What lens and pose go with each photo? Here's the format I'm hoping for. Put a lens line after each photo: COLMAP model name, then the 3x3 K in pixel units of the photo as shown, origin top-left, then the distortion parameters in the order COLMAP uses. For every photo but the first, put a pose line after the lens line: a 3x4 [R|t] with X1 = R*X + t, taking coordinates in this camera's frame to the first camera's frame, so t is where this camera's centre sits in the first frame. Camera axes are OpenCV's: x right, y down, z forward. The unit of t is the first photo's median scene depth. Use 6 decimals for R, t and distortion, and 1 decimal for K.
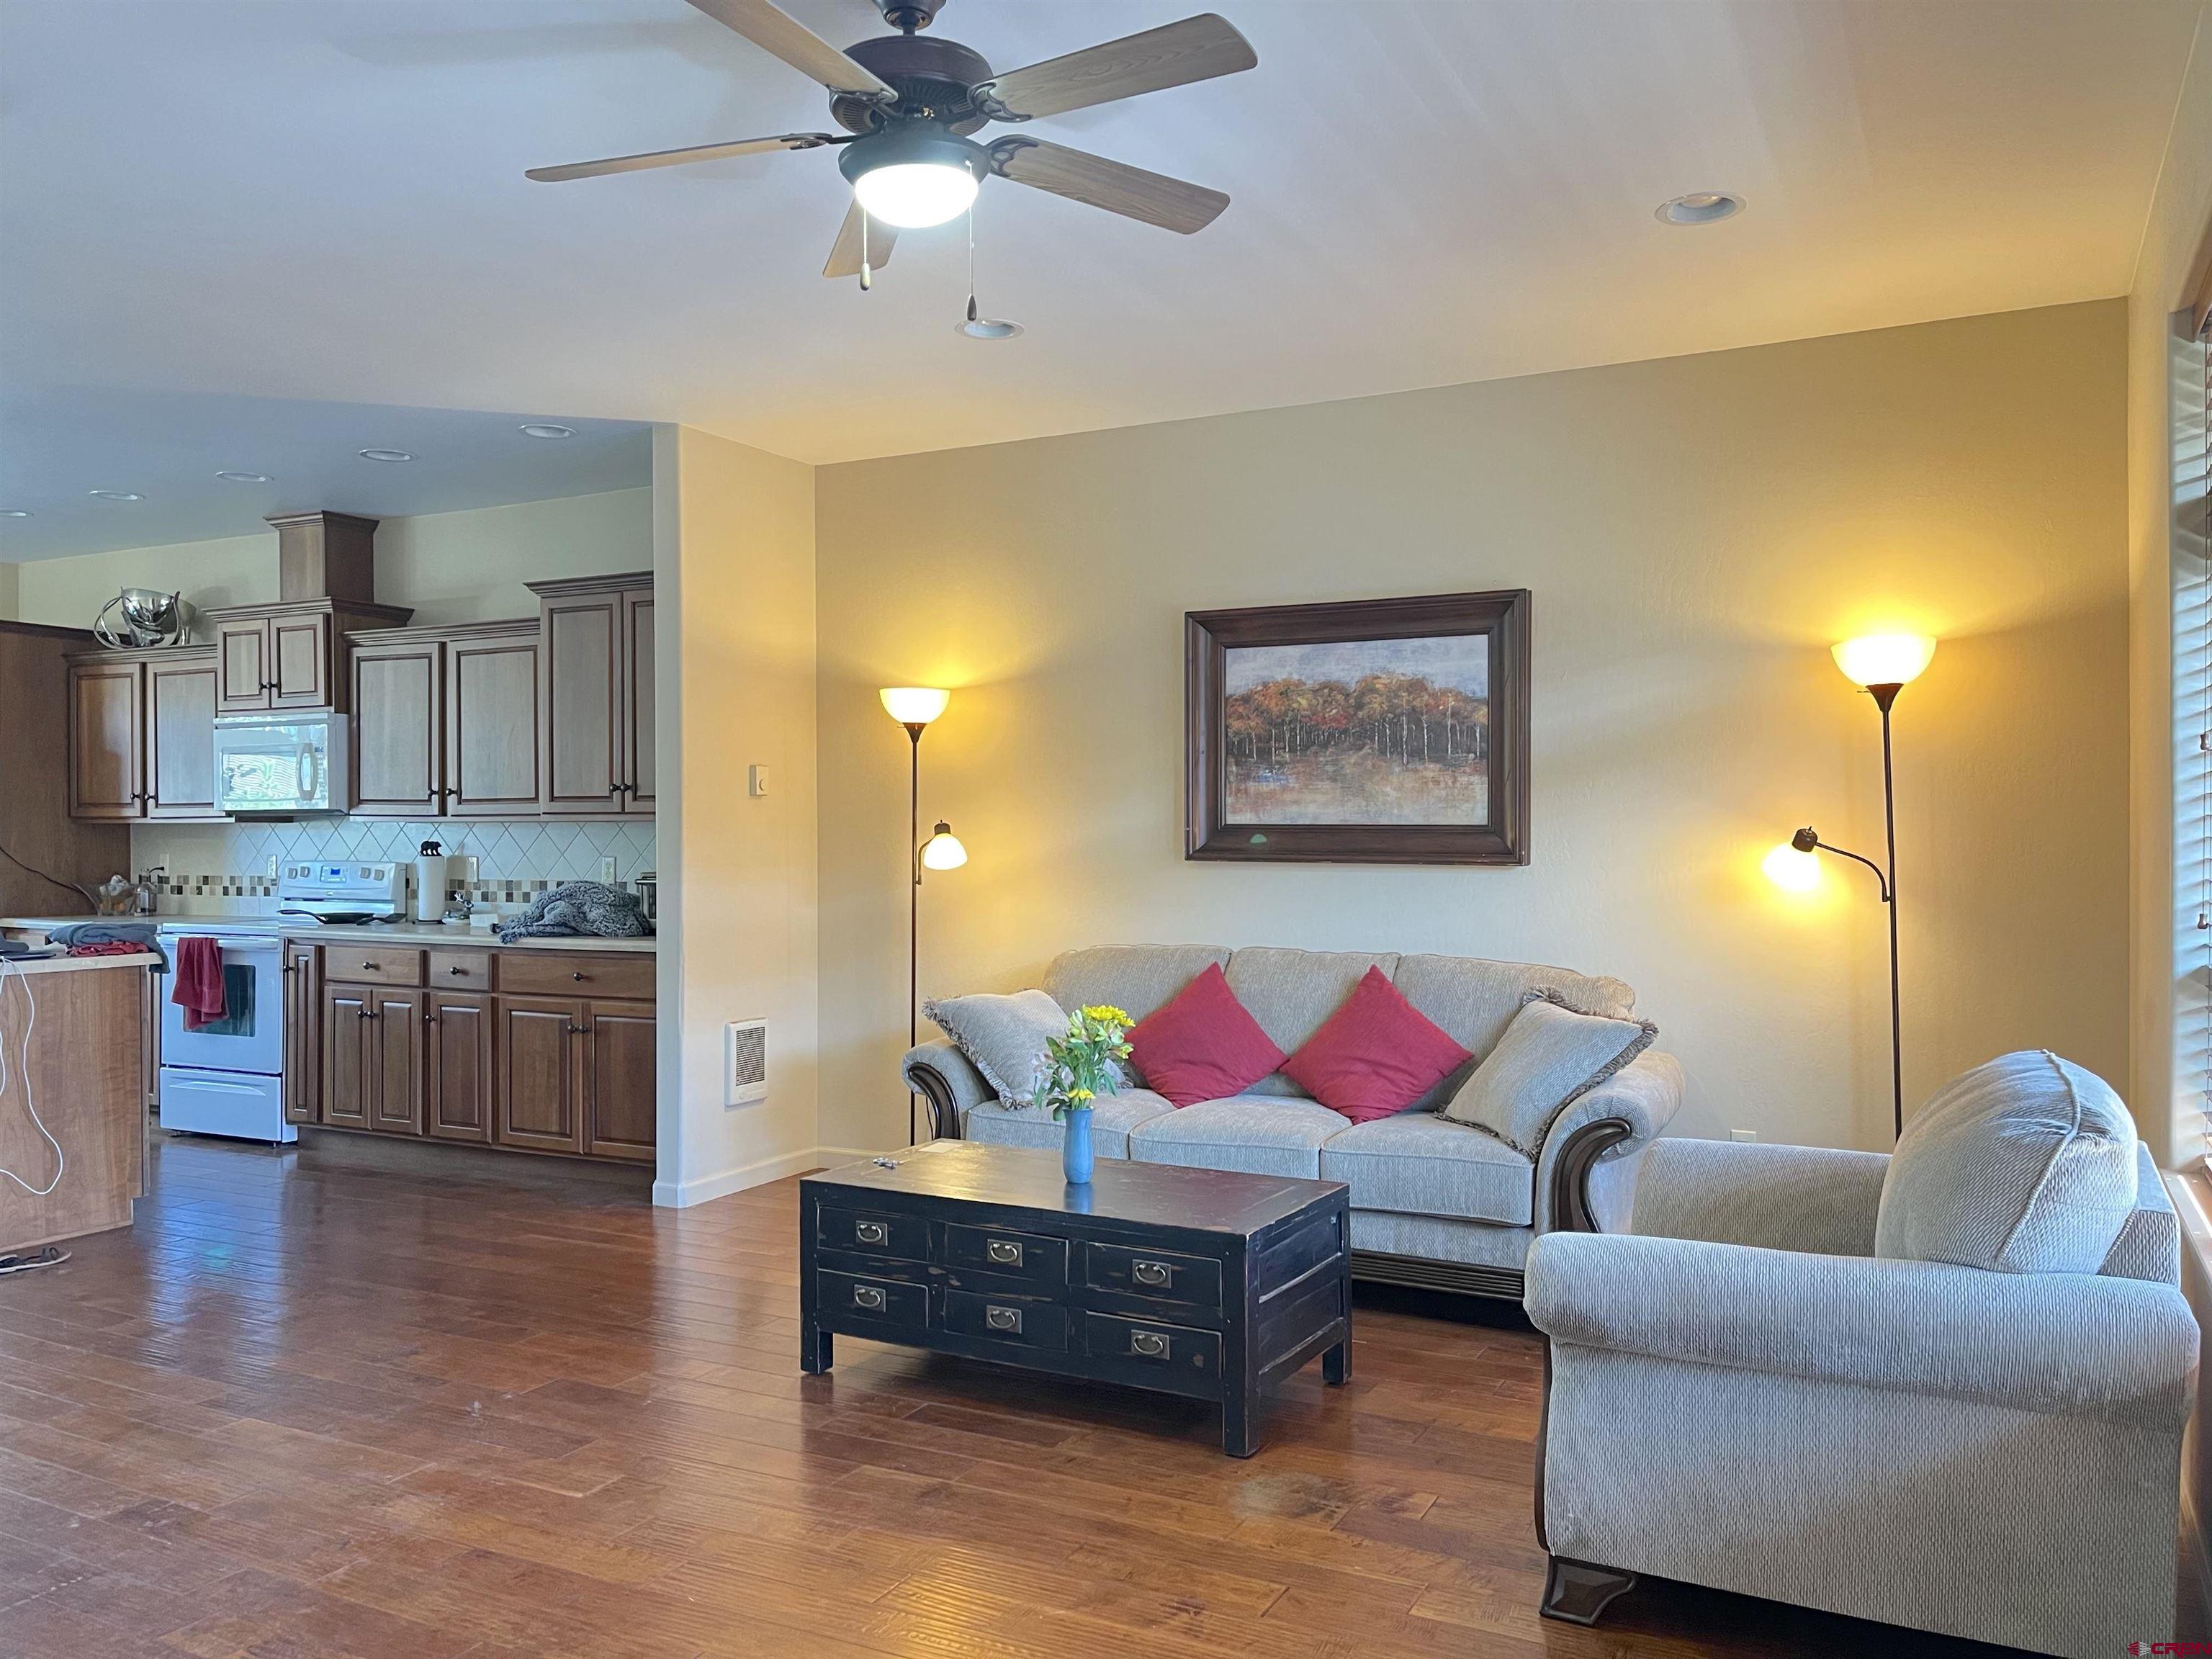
lens RADIAL K [[1676.6, 0, 1106.0], [0, 1676.6, 829.5], [0, 0, 1]] dist [0.070885, -0.000398]
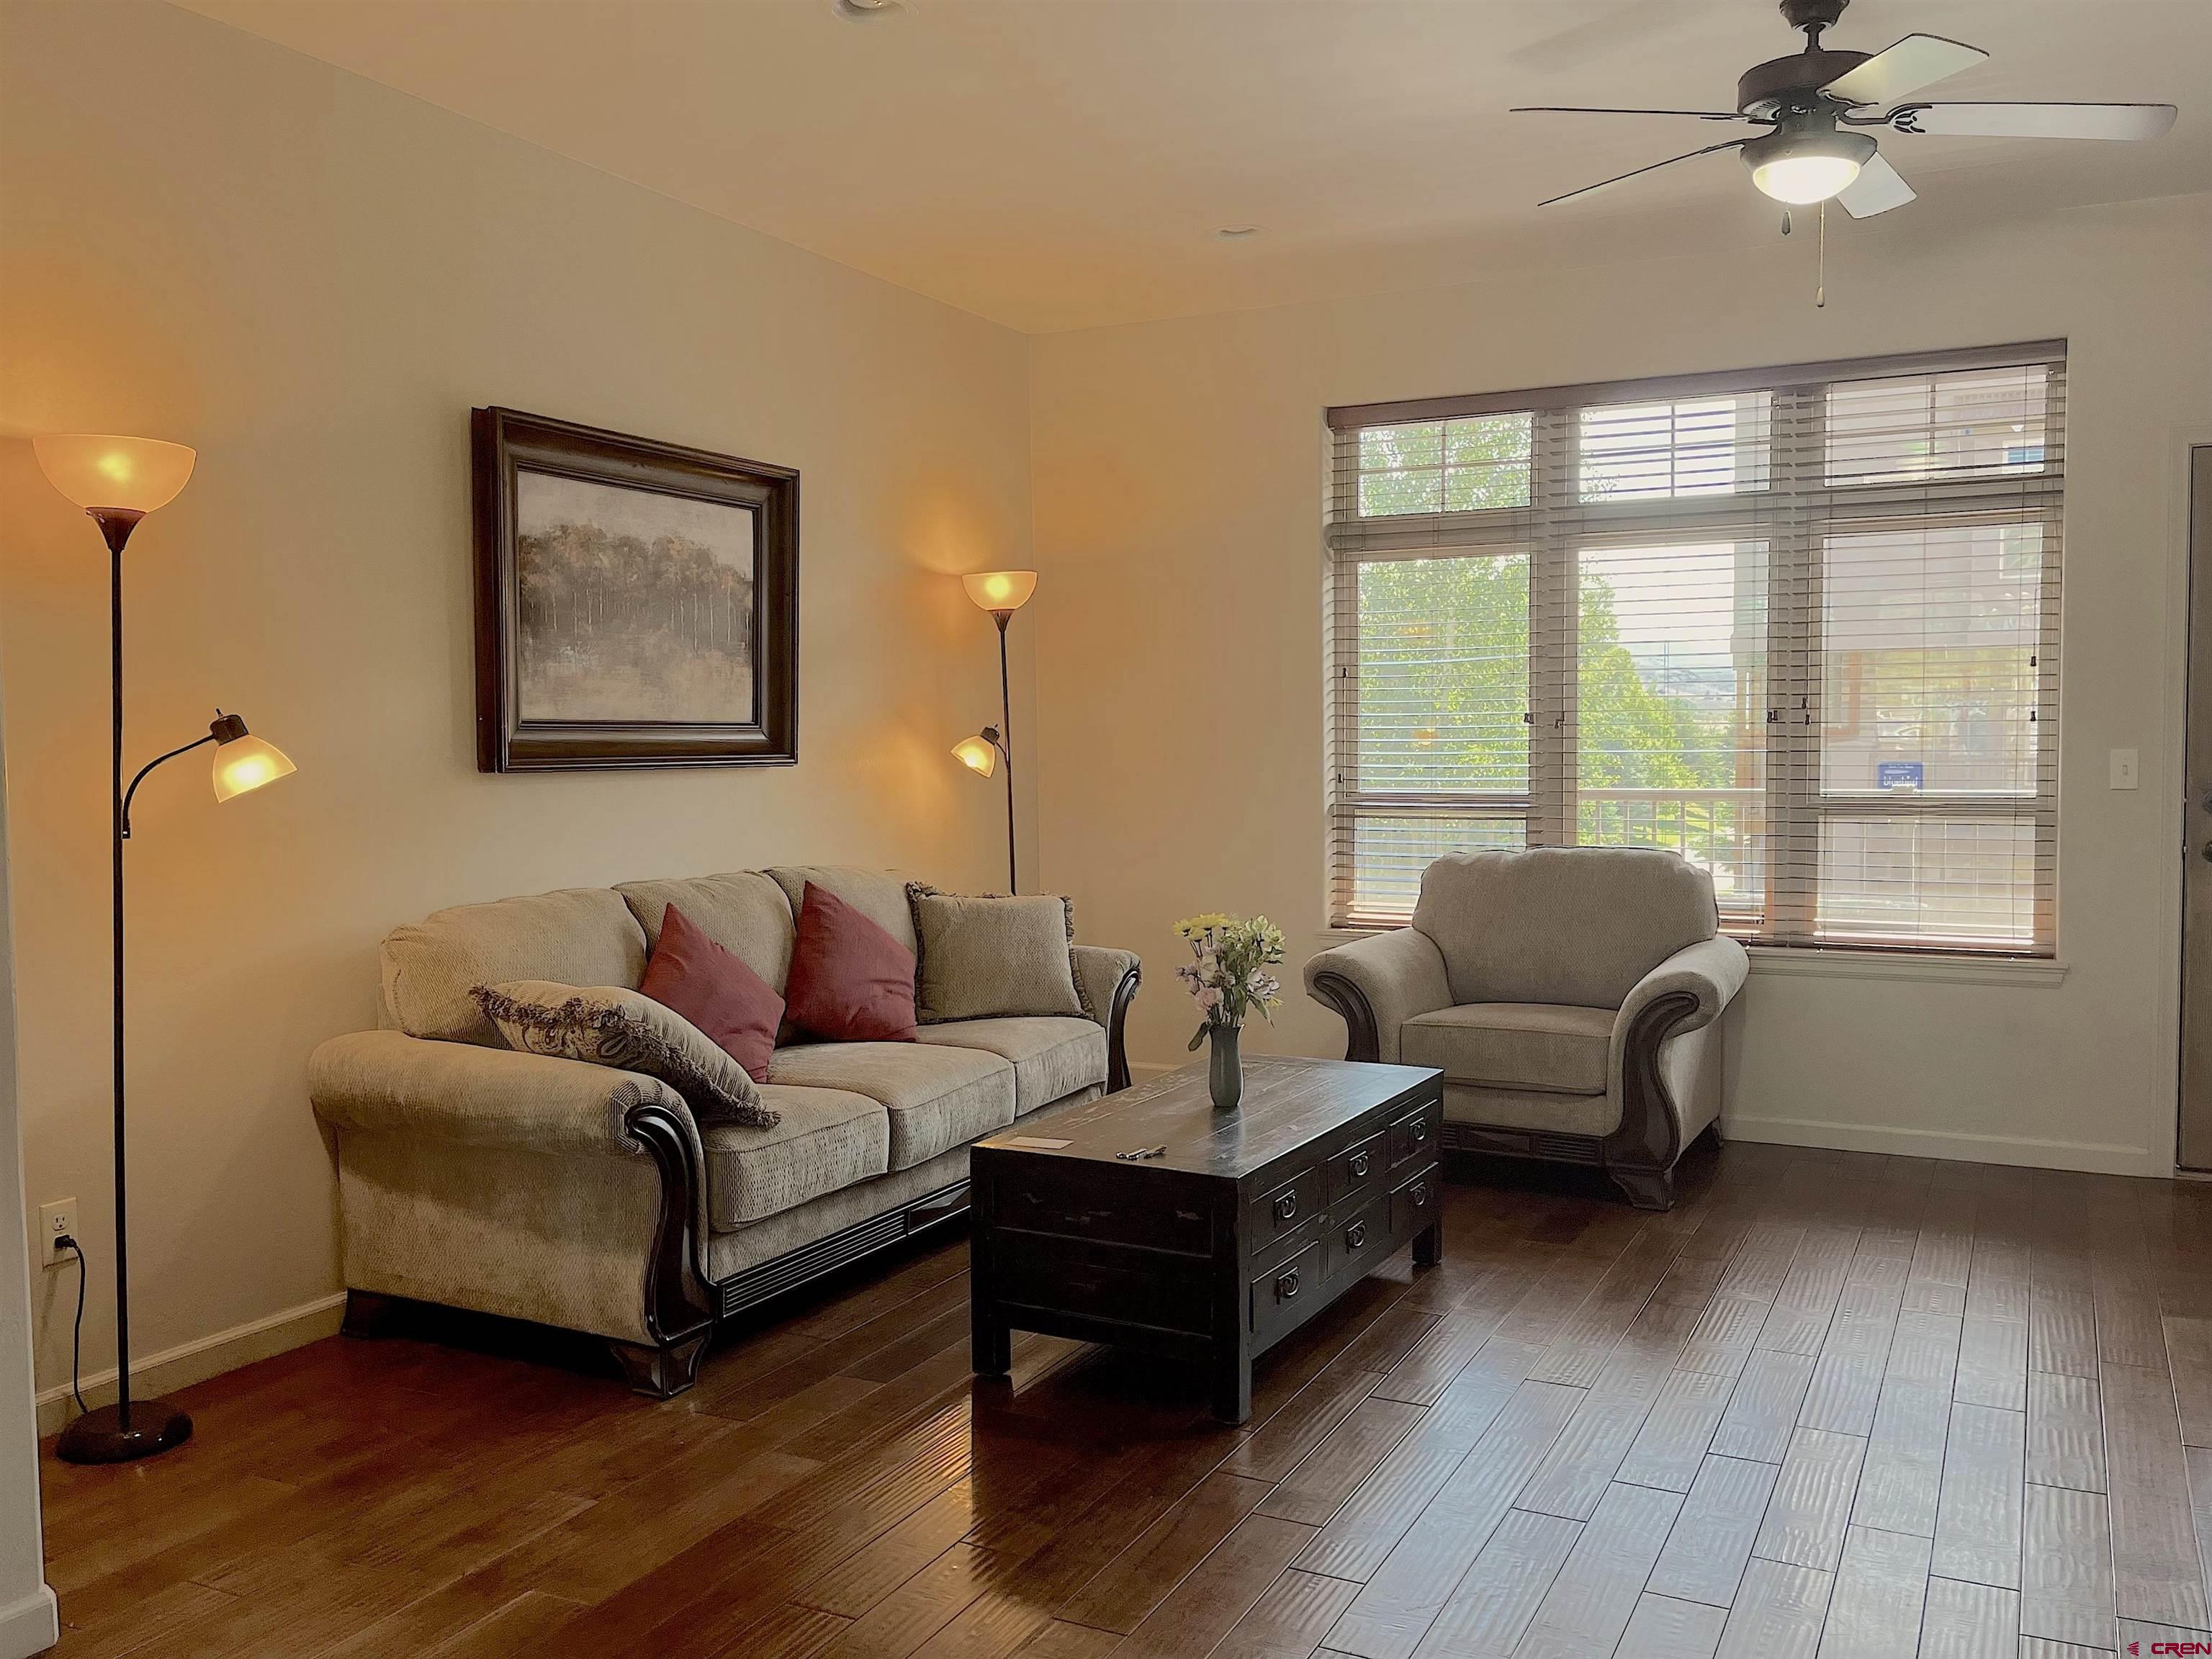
lens RADIAL K [[1825.0, 0, 1106.0], [0, 1825.0, 829.5], [0, 0, 1]] dist [-0.001310, -0.005063]
pose [[-0.044357, -0.050673, 0.997730, -0.751196], [0.009475, 0.998646, 0.051141, 0.006624], [-0.998971, 0.011722, -0.043817, 0.834794]]
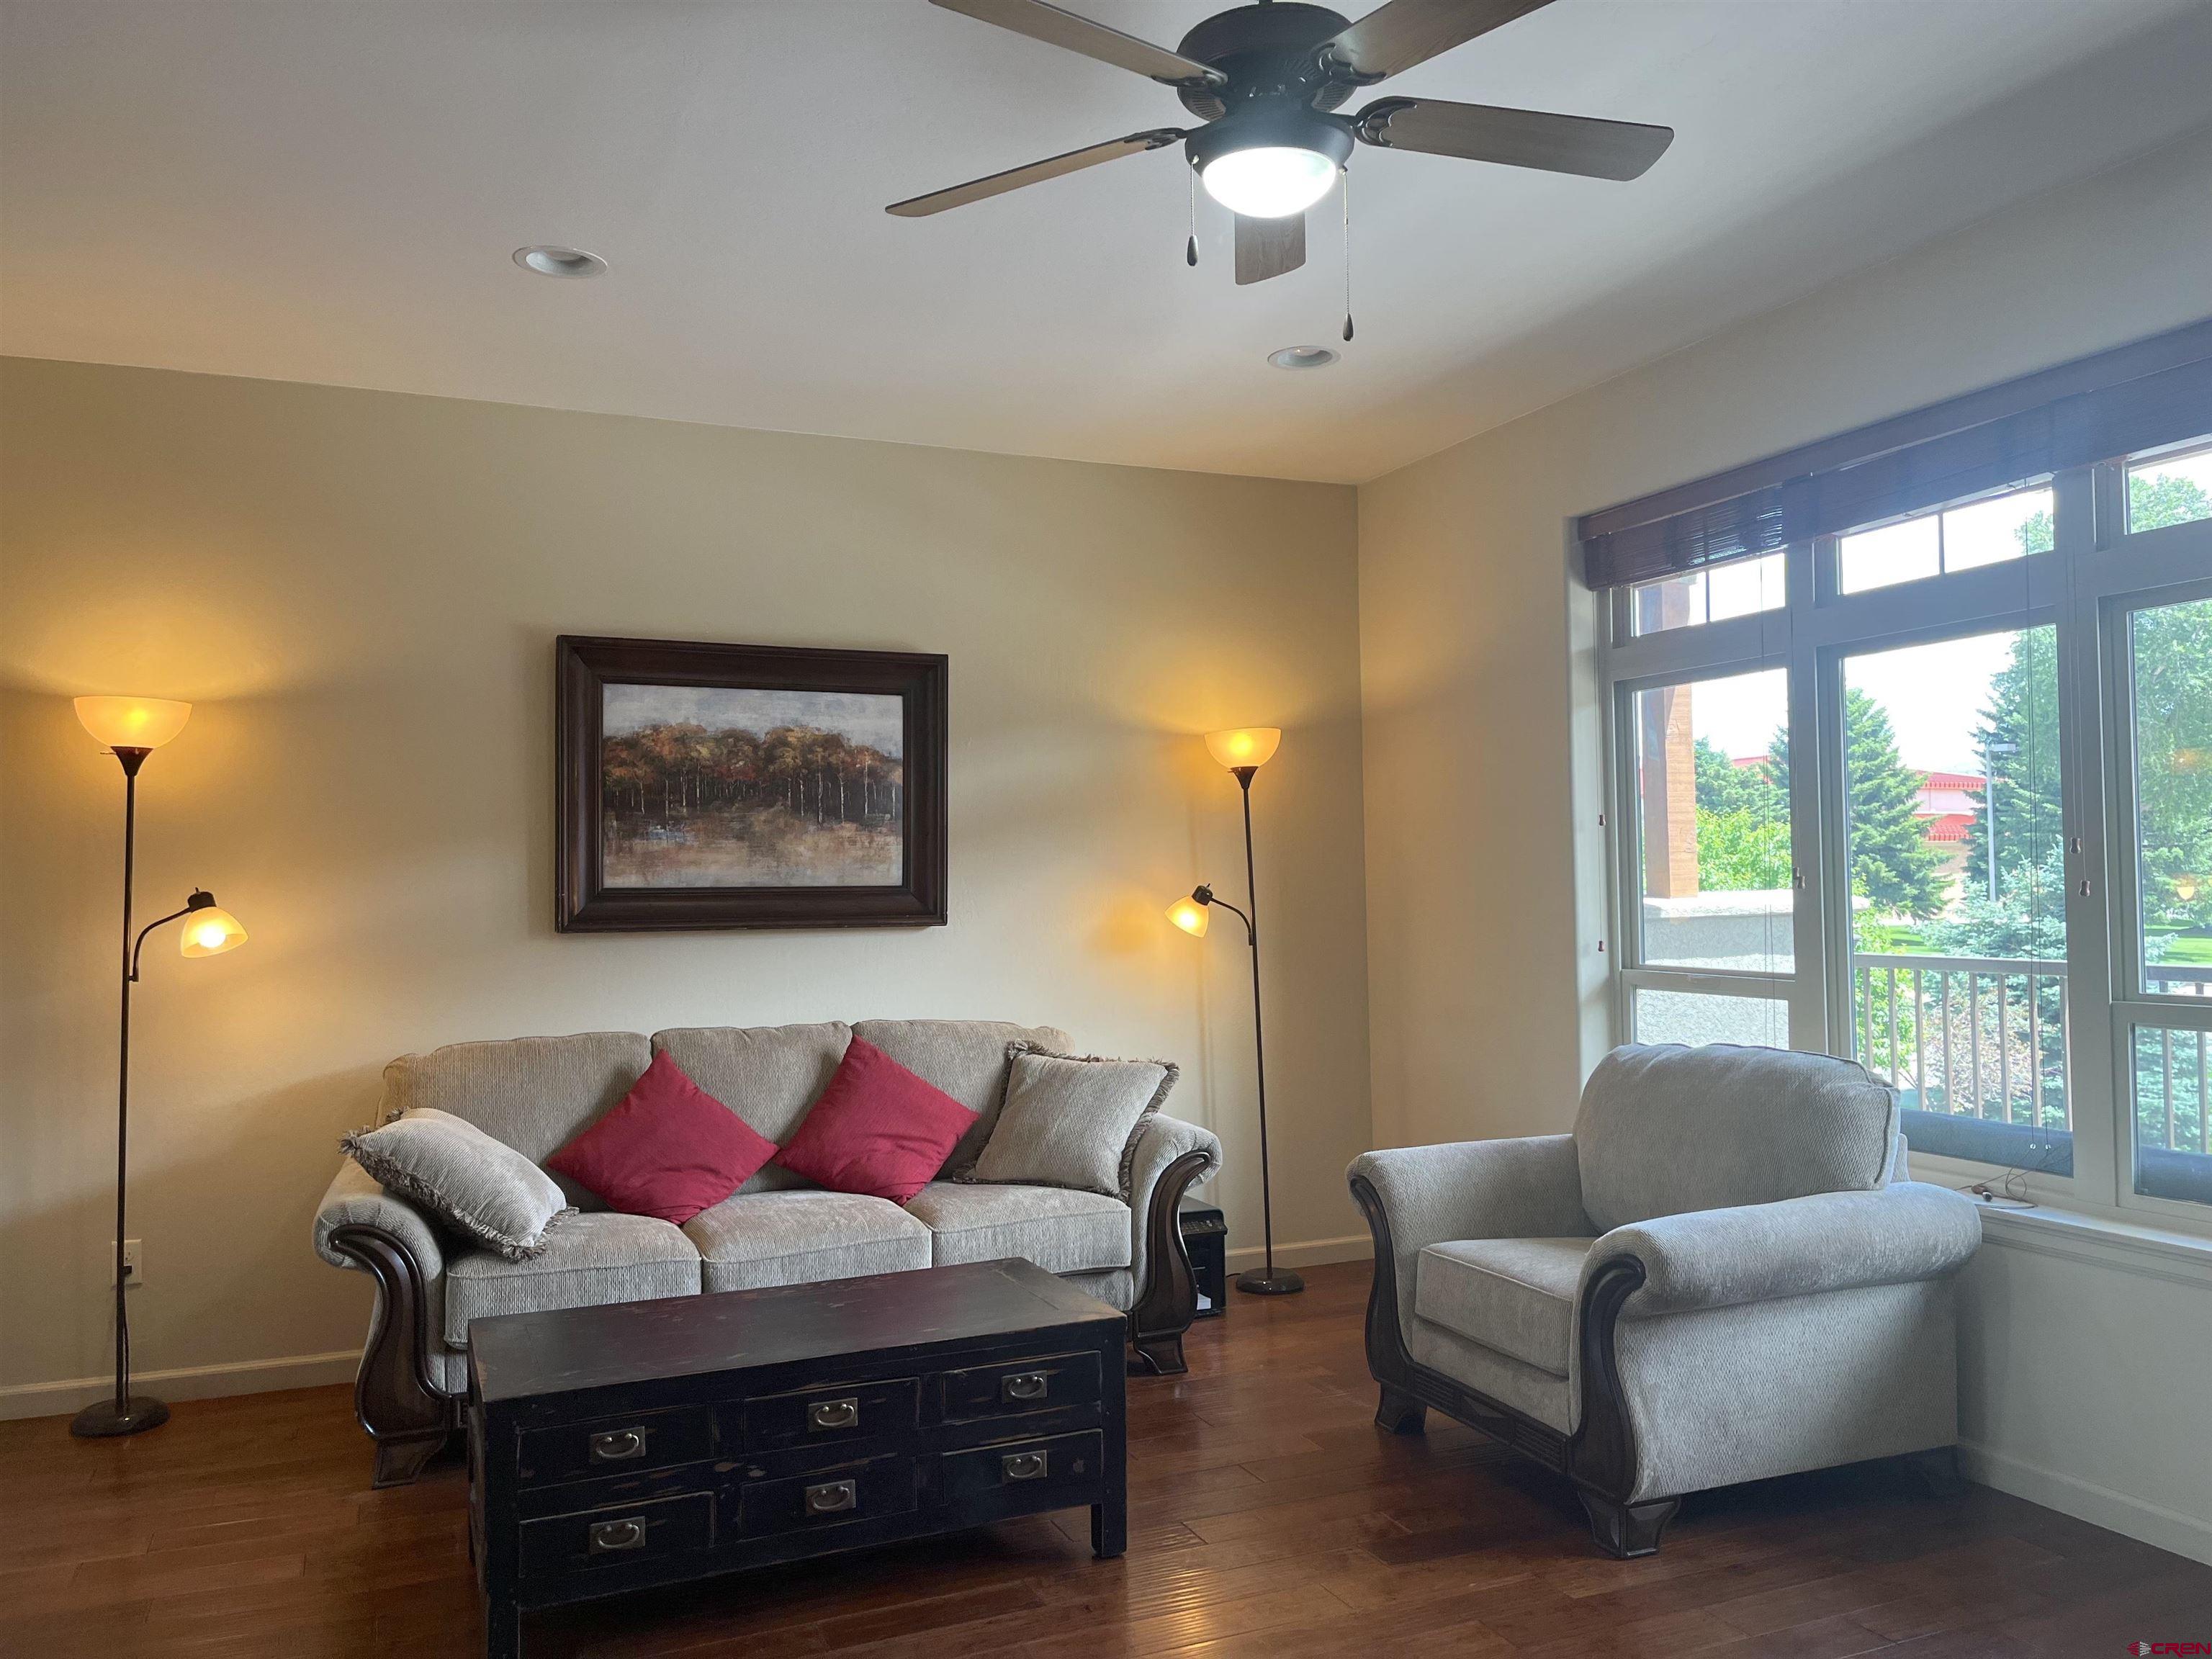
lens RADIAL K [[1650.7, 0, 1106.0], [0, 1650.7, 829.5], [0, 0, 1]] dist [0.005735, -0.000366]
pose [[0.601644, 0.018242, 0.798556, -0.471575], [0.012779, 0.999391, -0.032457, -0.002701], [-0.798662, 0.029732, 0.601044, 0.308226]]
